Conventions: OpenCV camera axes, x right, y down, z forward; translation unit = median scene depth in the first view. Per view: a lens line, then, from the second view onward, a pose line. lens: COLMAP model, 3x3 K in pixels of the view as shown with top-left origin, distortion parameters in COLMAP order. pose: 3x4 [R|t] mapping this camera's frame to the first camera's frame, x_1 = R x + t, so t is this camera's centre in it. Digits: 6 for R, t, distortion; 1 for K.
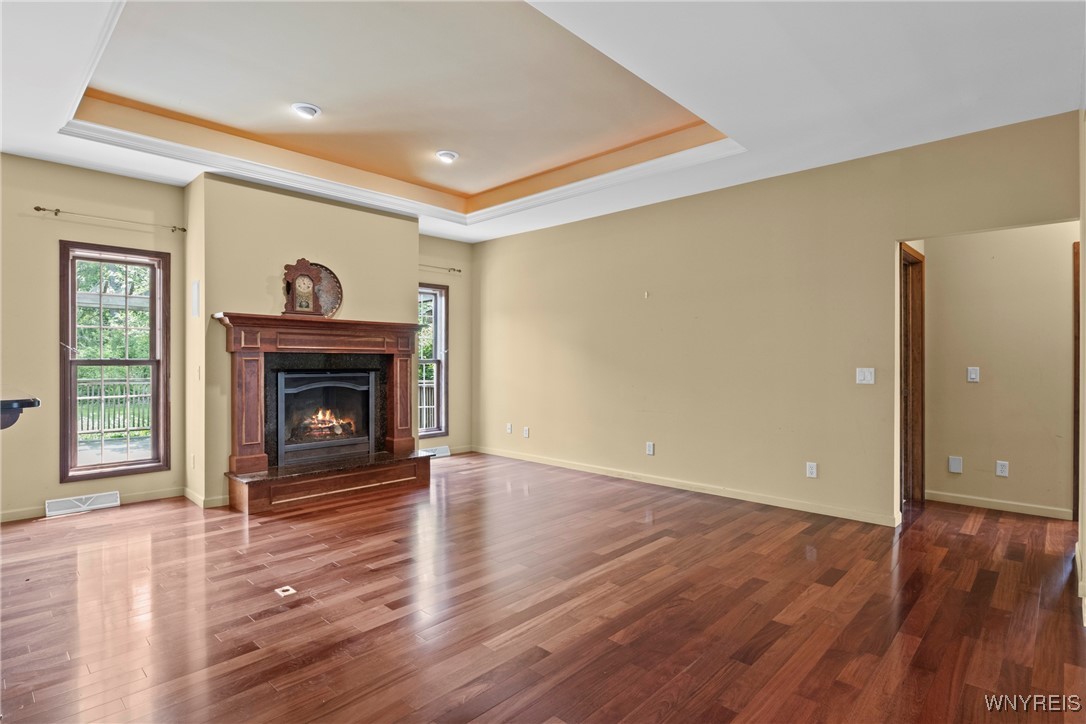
lens RADIAL K [[564.6, 0, 542.9], [0, 564.6, 359.7], [0, 0, 1]] dist [0.000540, -0.000376]
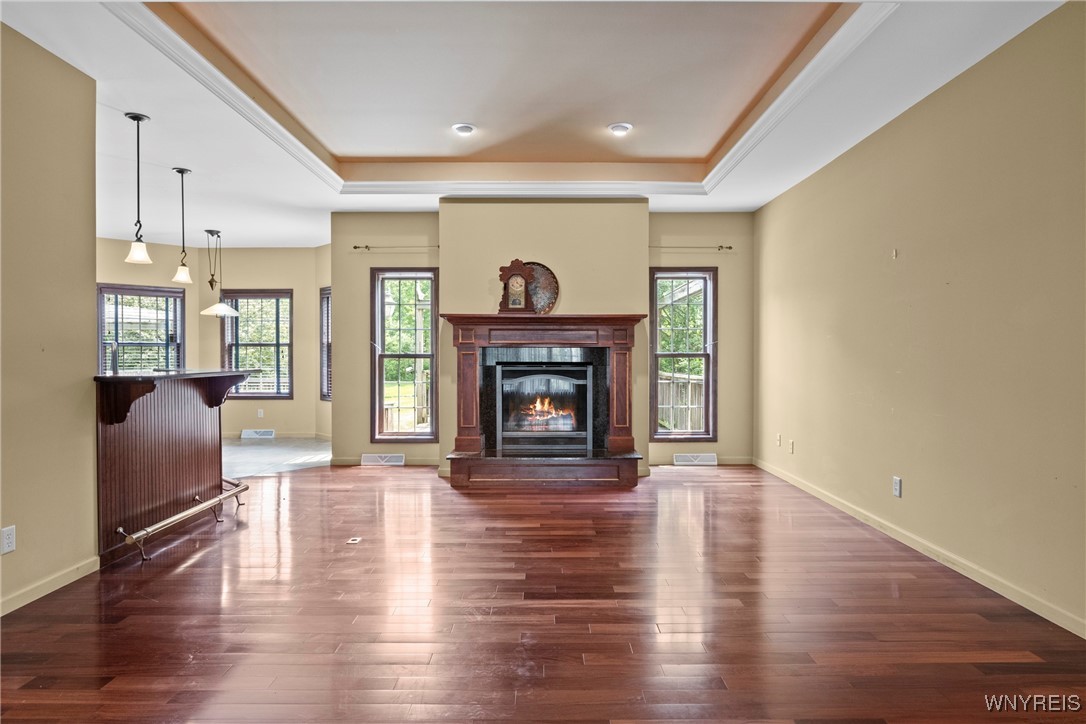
lens RADIAL K [[629.0, 0, 522.8], [0, 629.0, 359.9], [0, 0, 1]] dist [-0.005936, -0.000139]
pose [[0.681124, 0.005260, -0.732150, 0.457731], [0.001878, 0.999958, 0.008931, 0.001562], [0.732166, -0.007458, 0.681085, 0.191293]]
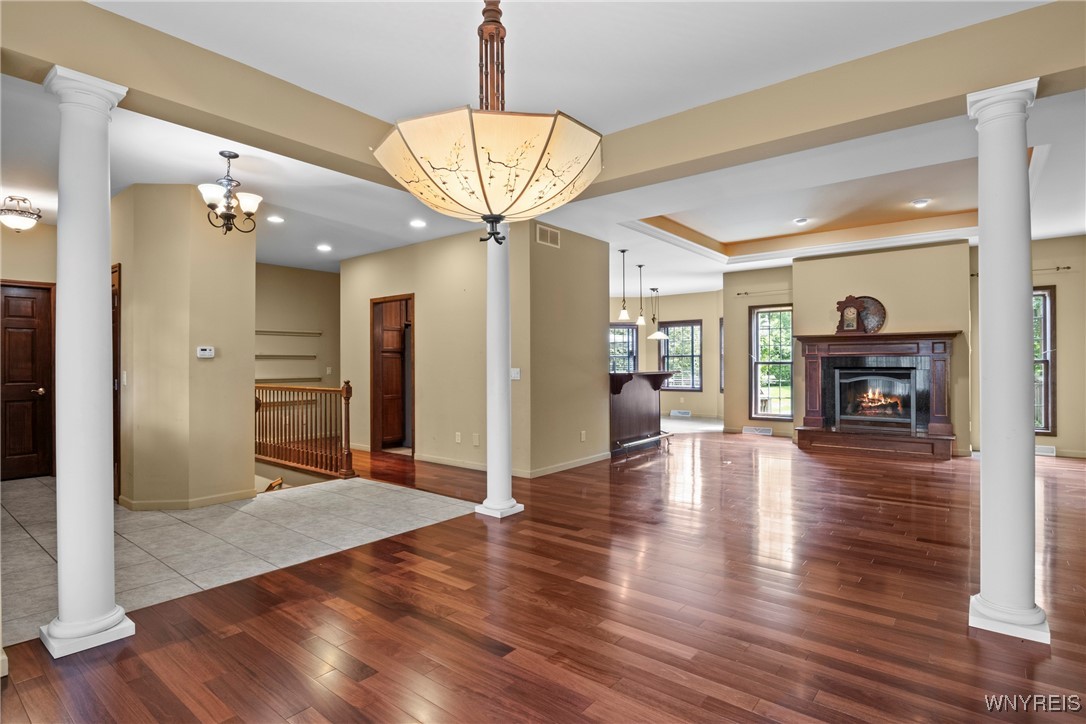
lens RADIAL K [[545.4, 0, 542.4], [0, 545.4, 364.5], [0, 0, 1]] dist [0.003114, -0.000835]
pose [[0.096850, 0.002278, -0.995296, 0.971302], [0.007589, 0.999967, 0.003027, -0.001725], [0.995270, -0.007846, 0.096829, 0.018559]]
